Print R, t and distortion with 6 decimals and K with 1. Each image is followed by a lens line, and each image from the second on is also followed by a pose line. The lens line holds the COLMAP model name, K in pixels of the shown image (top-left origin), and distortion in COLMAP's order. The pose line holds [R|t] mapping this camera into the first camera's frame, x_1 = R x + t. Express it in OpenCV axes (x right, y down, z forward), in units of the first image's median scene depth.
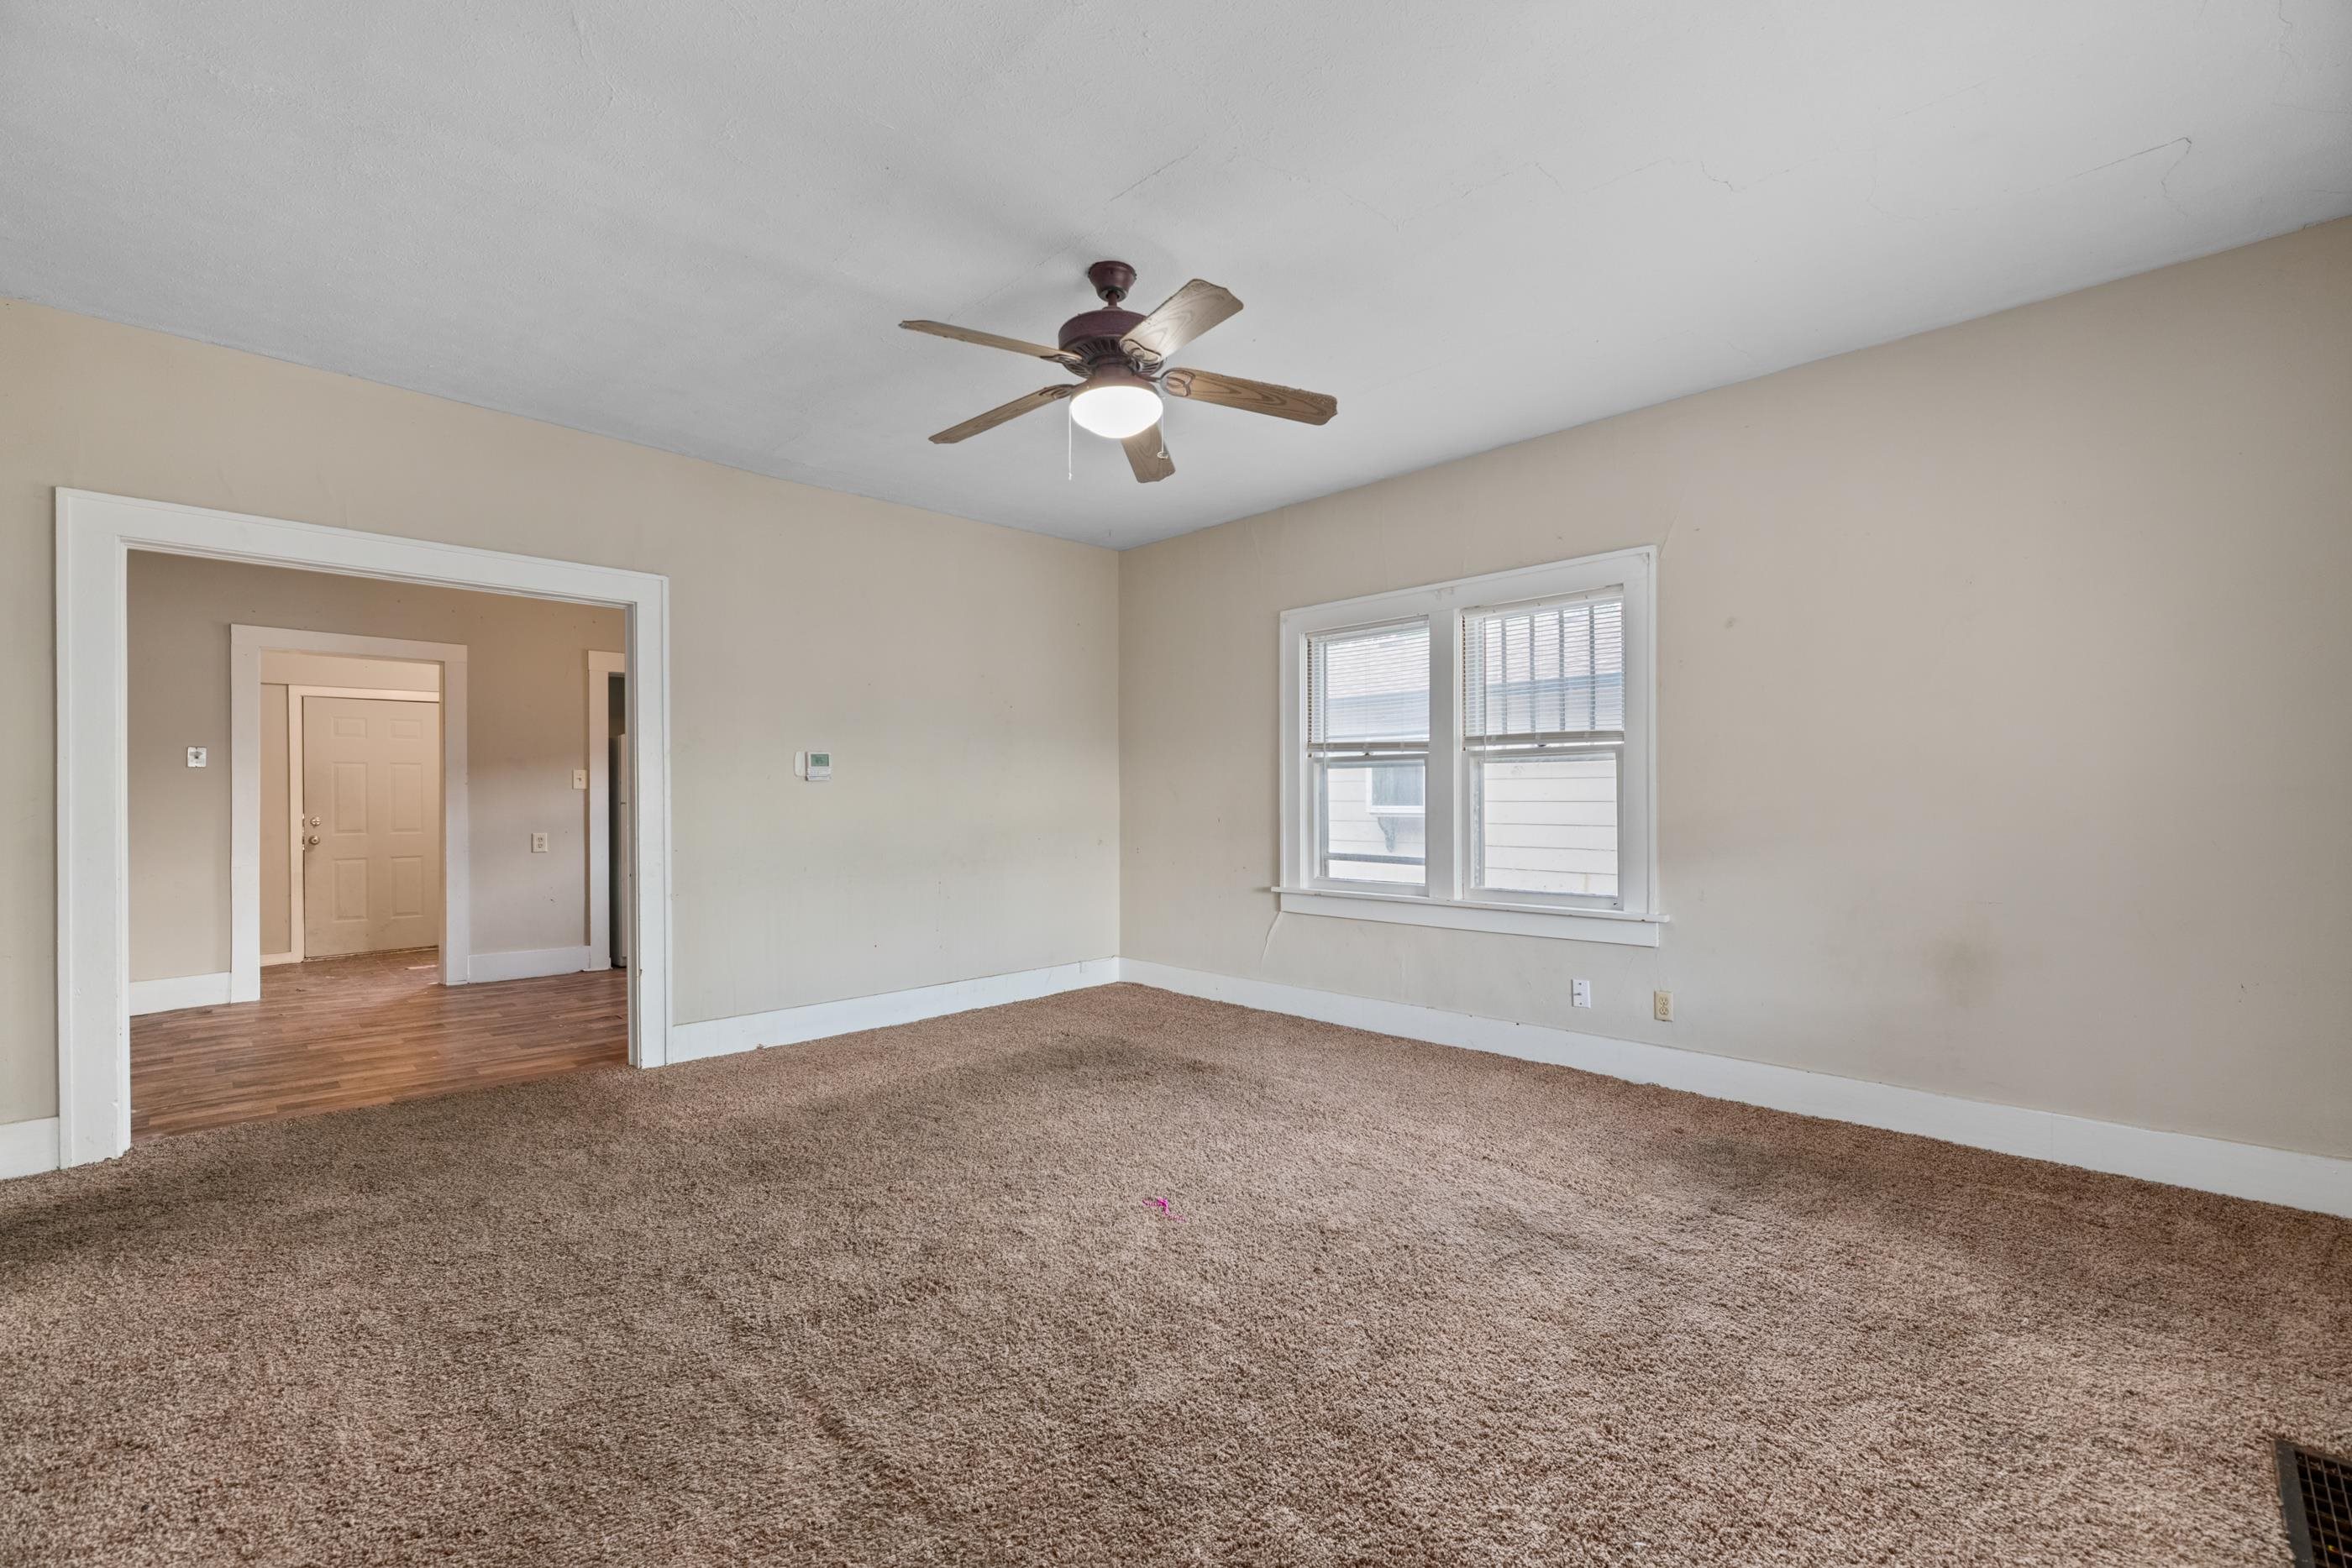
lens RADIAL K [[973.3, 0, 1222.3], [0, 973.3, 812.2], [0, 0, 1]] dist [0.001074, 0.000017]
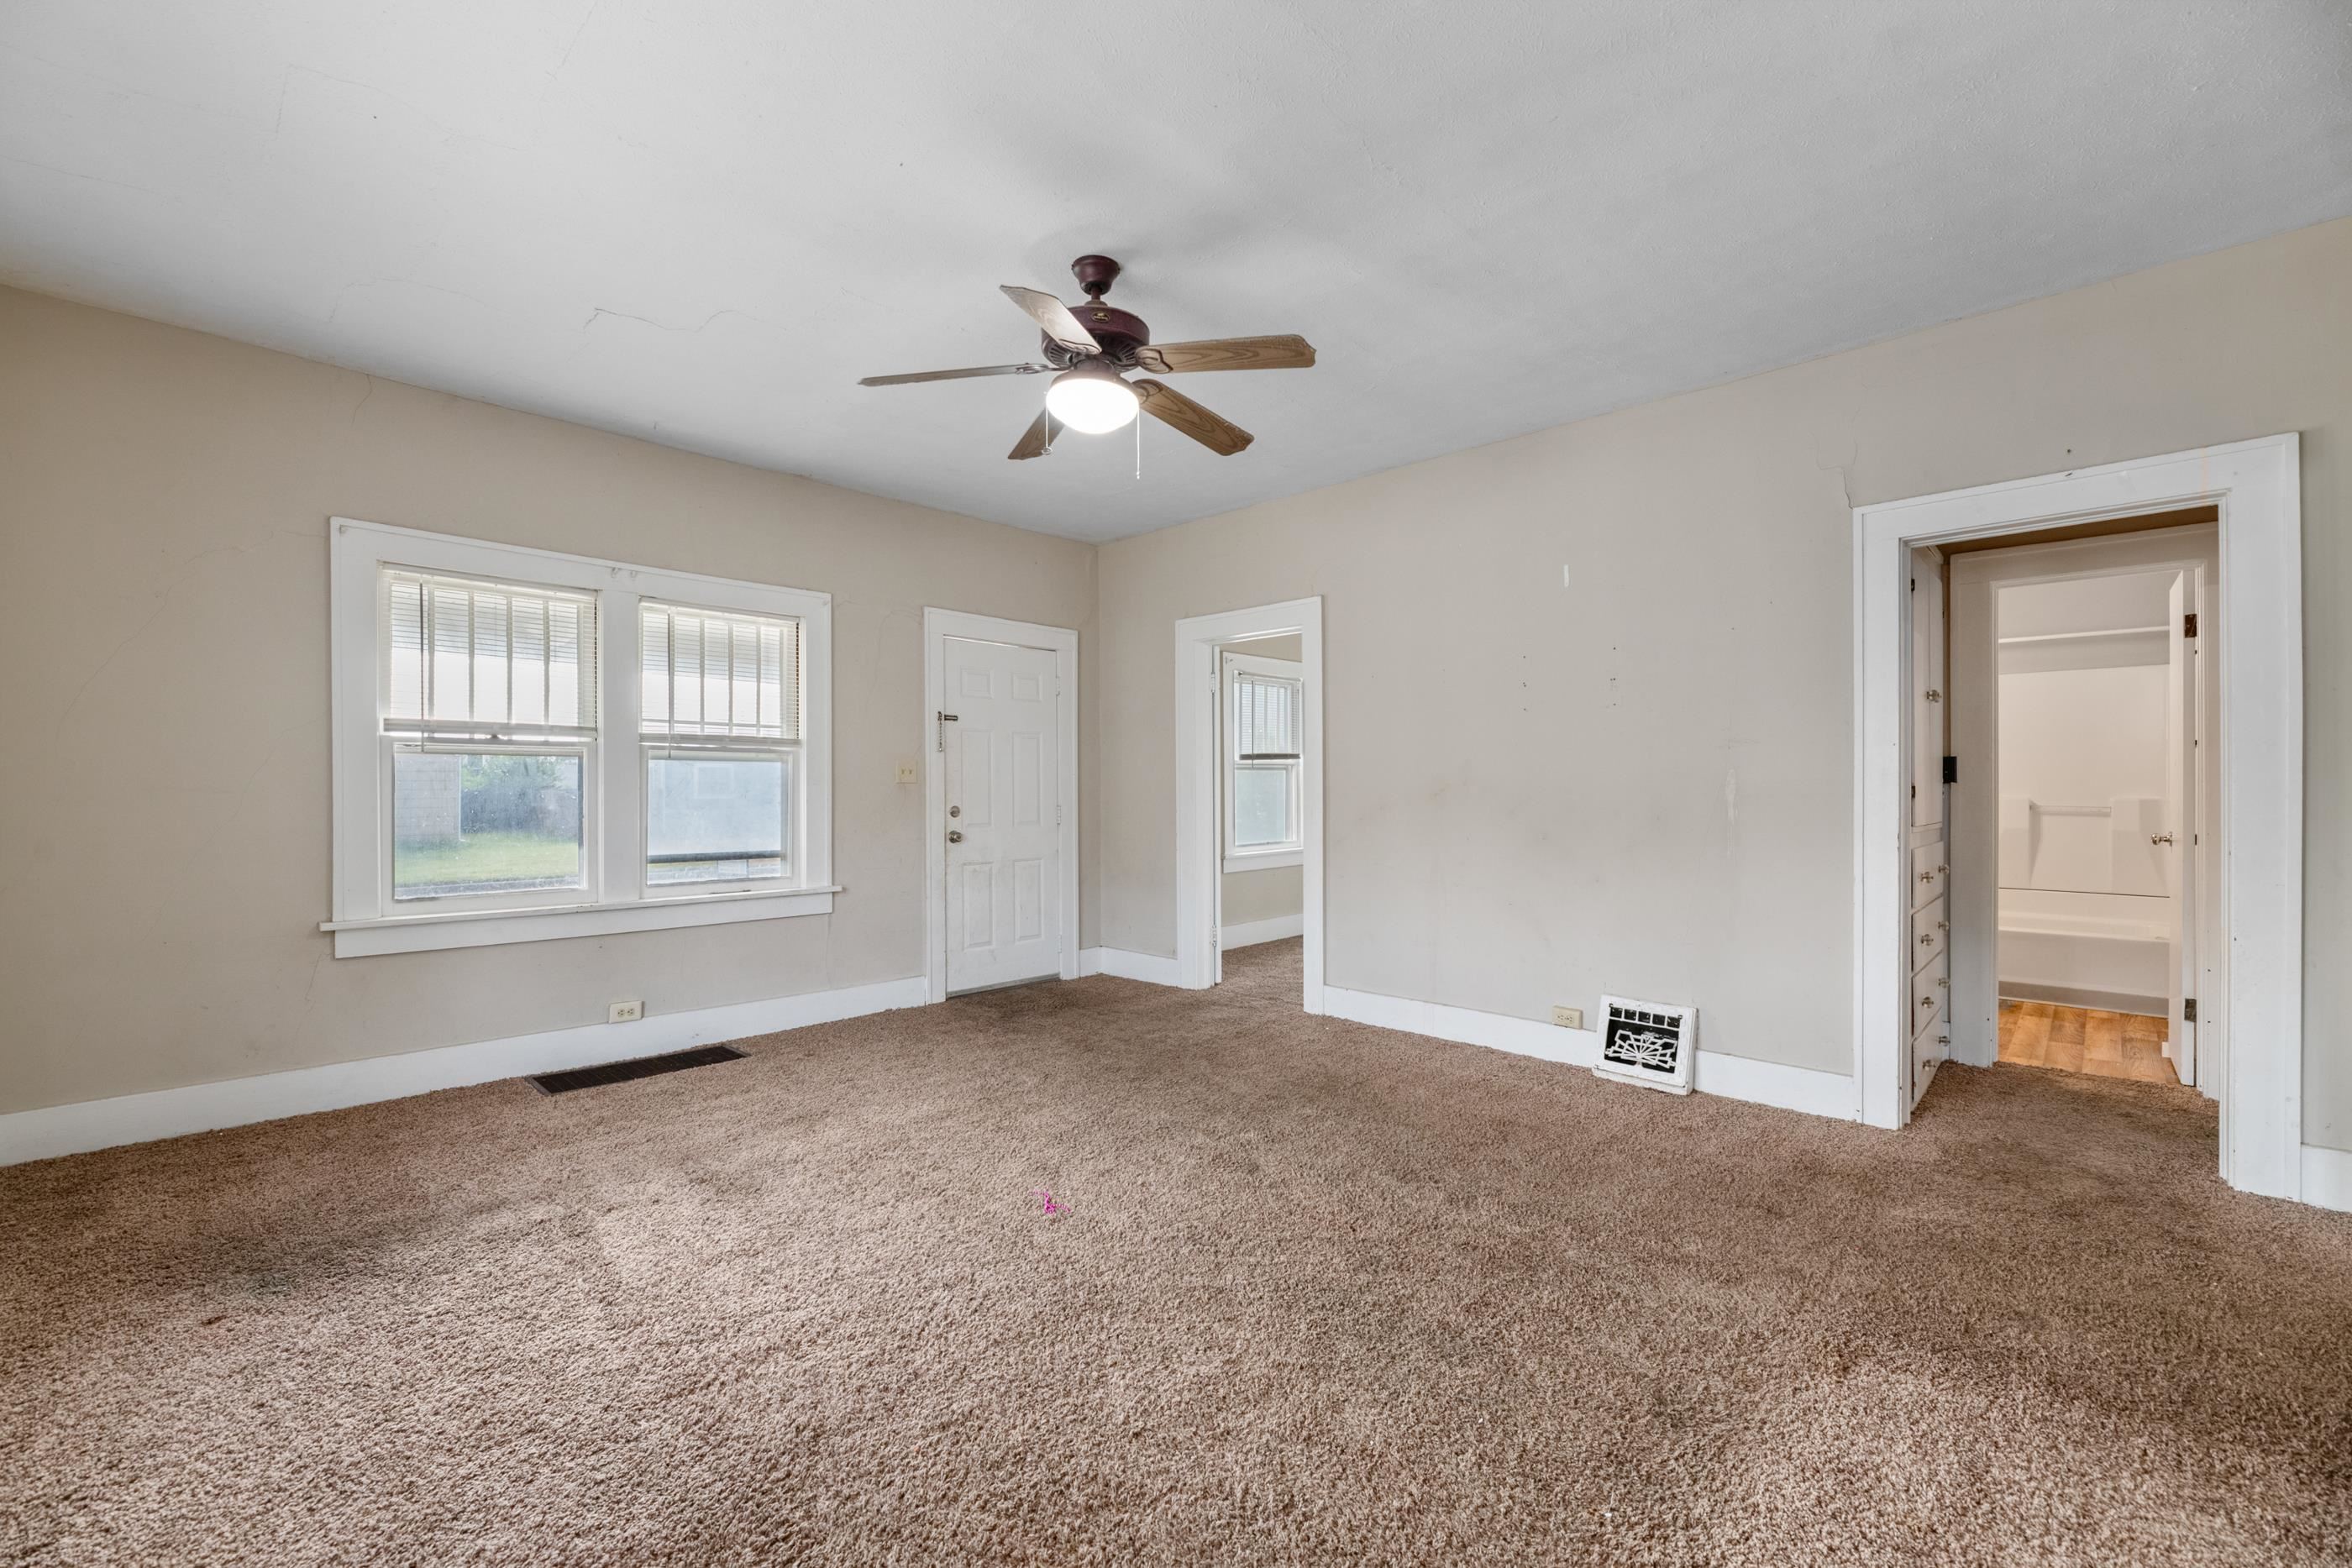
lens RADIAL K [[1007.3, 0, 1169.8], [0, 1007.3, 785.6], [0, 0, 1]] dist [0.002986, 0.000094]
pose [[-0.999399, 0.006910, 0.033963, -0.218950], [0.007622, 0.999753, 0.020874, -0.039376], [-0.033810, 0.021120, -0.999205, 2.012679]]
